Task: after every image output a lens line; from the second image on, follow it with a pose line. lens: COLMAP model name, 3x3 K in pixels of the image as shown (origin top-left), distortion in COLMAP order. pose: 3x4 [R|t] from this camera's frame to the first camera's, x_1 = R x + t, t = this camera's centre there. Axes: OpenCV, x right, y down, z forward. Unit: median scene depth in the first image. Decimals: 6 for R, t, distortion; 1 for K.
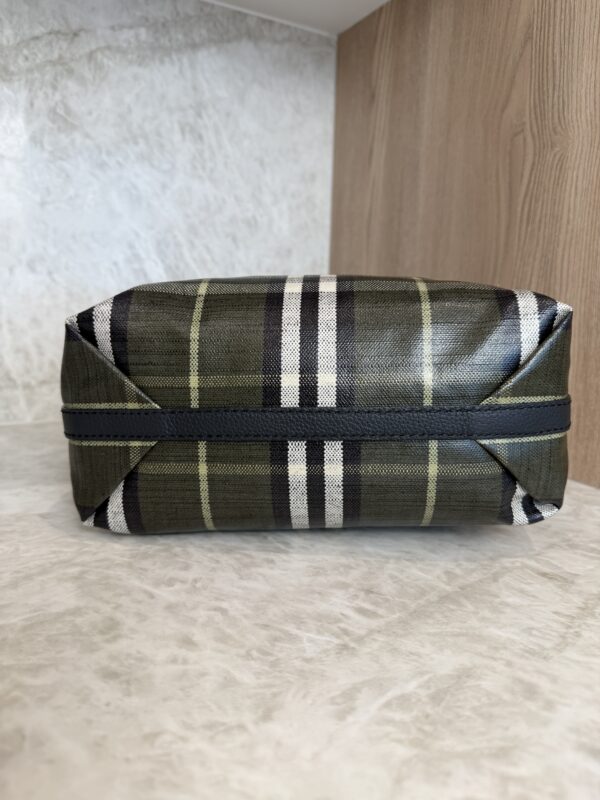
lens RADIAL K [[584.2, 0, 298.5], [0, 584.2, 398.6], [0, 0, 1]] dist [-0.036385, 0.010606]
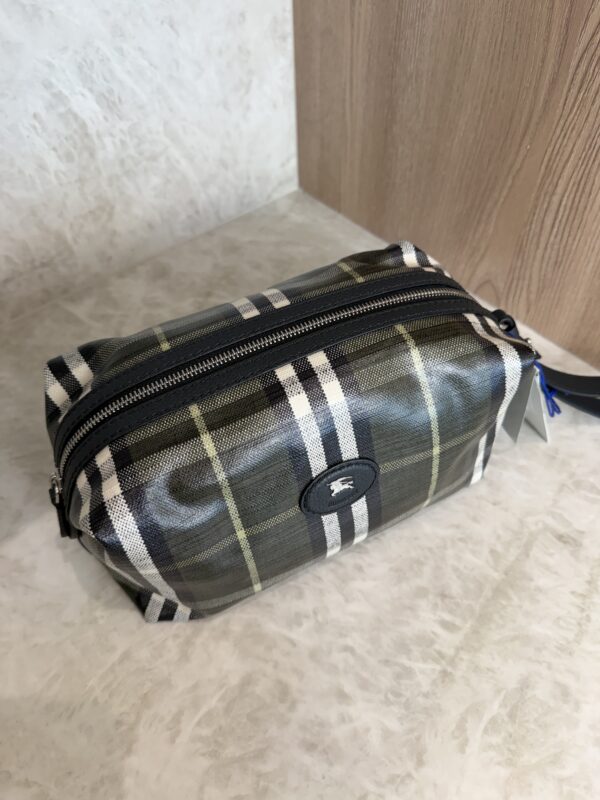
lens RADIAL K [[586.5, 0, 300.0], [0, 586.5, 400.0], [0, 0, 1]] dist [-0.036190, 0.011187]
pose [[0.980619, -0.175879, 0.086328, -0.254640], [0.078972, 0.758068, 0.647377, -0.963662], [-0.179303, -0.628012, 0.757266, 0.327421]]
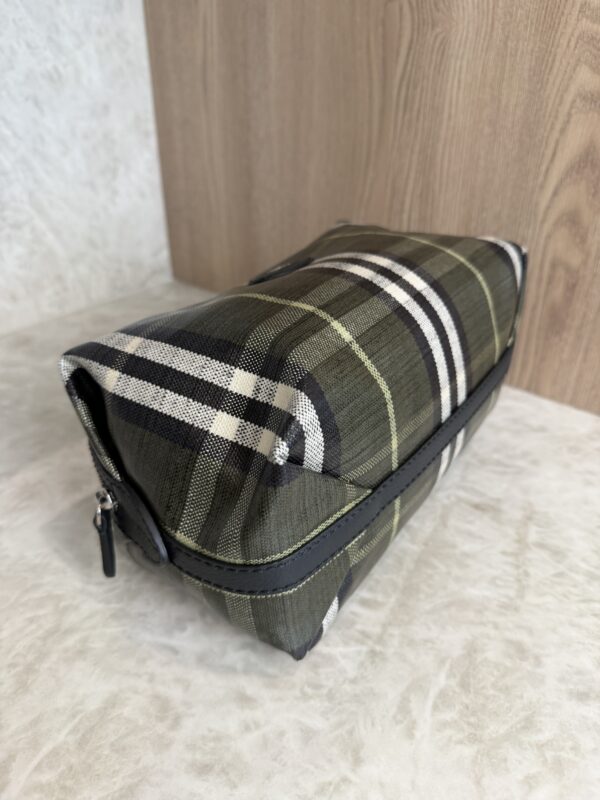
lens RADIAL K [[595.0, 0, 301.5], [0, 595.0, 394.1], [0, 0, 1]] dist [-0.048660, 0.018865]
pose [[0.926621, -0.205184, 0.315076, -0.279780], [0.081270, 0.927465, 0.364971, -0.435724], [-0.367108, -0.312584, 0.876084, 0.154941]]
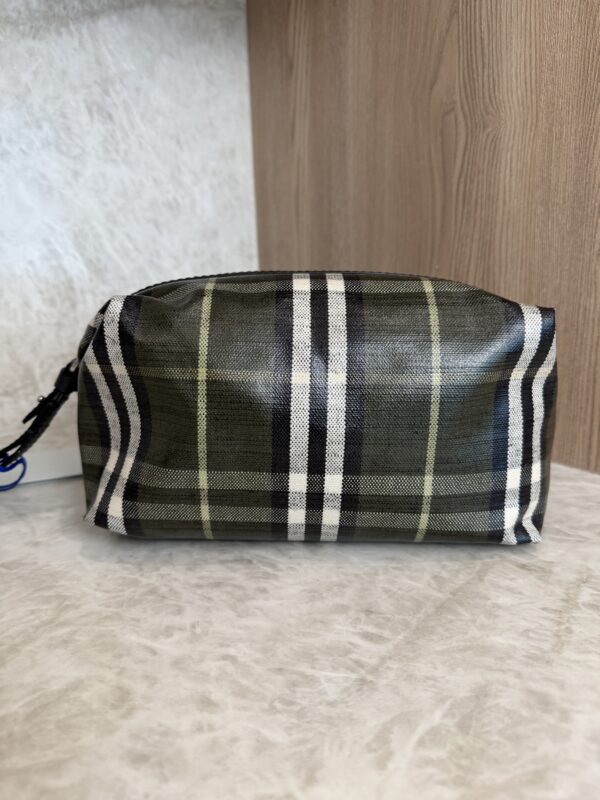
lens RADIAL K [[584.2, 0, 298.5], [0, 584.2, 398.6], [0, 0, 1]] dist [-0.036385, 0.010606]
pose [[0.985535, -0.095695, 0.139867, -0.109948], [0.084561, 0.992913, 0.083500, -0.138396], [-0.146866, -0.070465, 0.986643, 0.044102]]
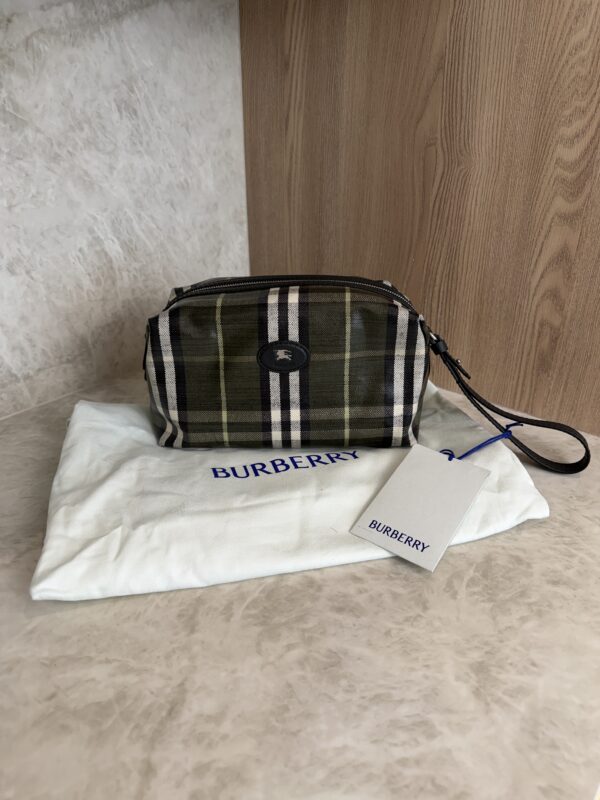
lens RADIAL K [[572.1, 0, 301.7], [0, 572.1, 396.2], [0, 0, 1]] dist [0.010605, -0.035538]
pose [[0.936013, -0.177025, 0.304207, -0.708848], [0.079751, 0.948501, 0.306570, -0.627532], [-0.342811, -0.262693, 0.901927, -0.391783]]
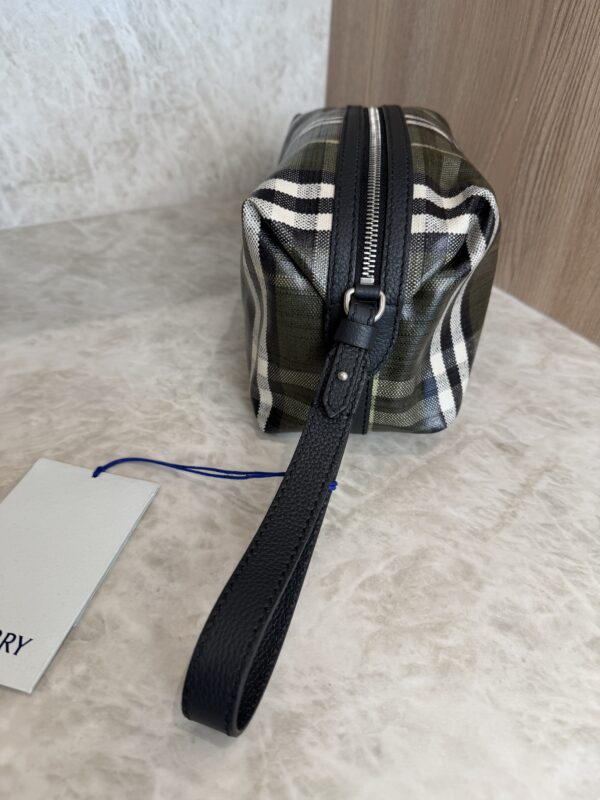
lens RADIAL K [[582.5, 0, 301.4], [0, 582.5, 391.6], [0, 0, 1]] dist [-0.005402, -0.025735]
pose [[0.999539, 0.008581, 0.029128, -0.026232], [-0.021007, 0.888066, 0.459235, -0.383877], [-0.021927, -0.459635, 0.887837, -0.011102]]
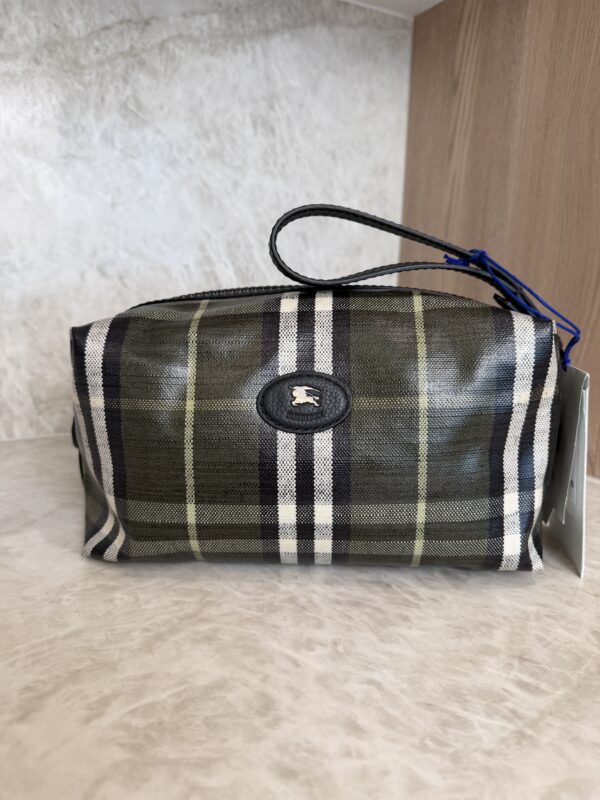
lens RADIAL K [[586.5, 0, 300.0], [0, 586.5, 400.0], [0, 0, 1]] dist [-0.036190, 0.011187]
pose [[0.999462, 0.007911, -0.031838, -0.219964], [-0.006438, 0.998916, 0.046109, -0.132604], [0.032168, -0.045879, 0.998429, 0.072773]]
